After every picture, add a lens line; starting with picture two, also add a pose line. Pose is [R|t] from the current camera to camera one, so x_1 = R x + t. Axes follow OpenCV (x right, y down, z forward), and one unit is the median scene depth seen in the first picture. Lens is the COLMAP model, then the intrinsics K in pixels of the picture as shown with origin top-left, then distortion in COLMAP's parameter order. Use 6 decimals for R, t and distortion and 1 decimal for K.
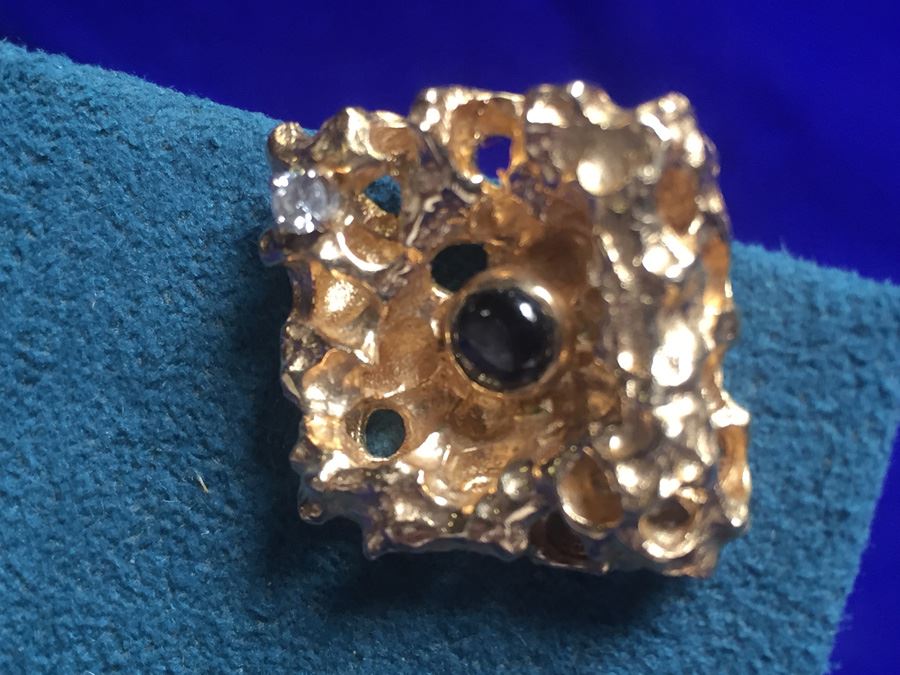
lens RADIAL K [[1364.4, 0, 450.0], [0, 1364.4, 339.9], [0, 0, 1]] dist [0.035474, 0.000000]
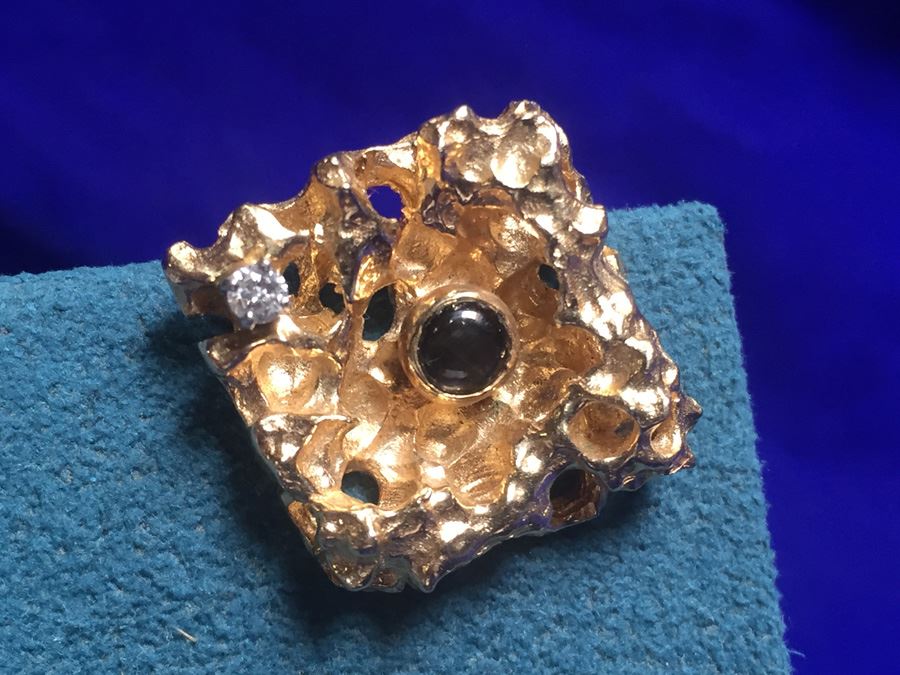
lens RADIAL K [[1364.4, 0, 449.0], [0, 1364.4, 335.7], [0, 0, 1]] dist [0.035474, 0.000000]
pose [[0.795029, -0.344242, 0.499425, -0.445354], [0.405070, 0.914167, -0.014713, 0.001668], [-0.451493, 0.213999, 0.866232, 0.032337]]
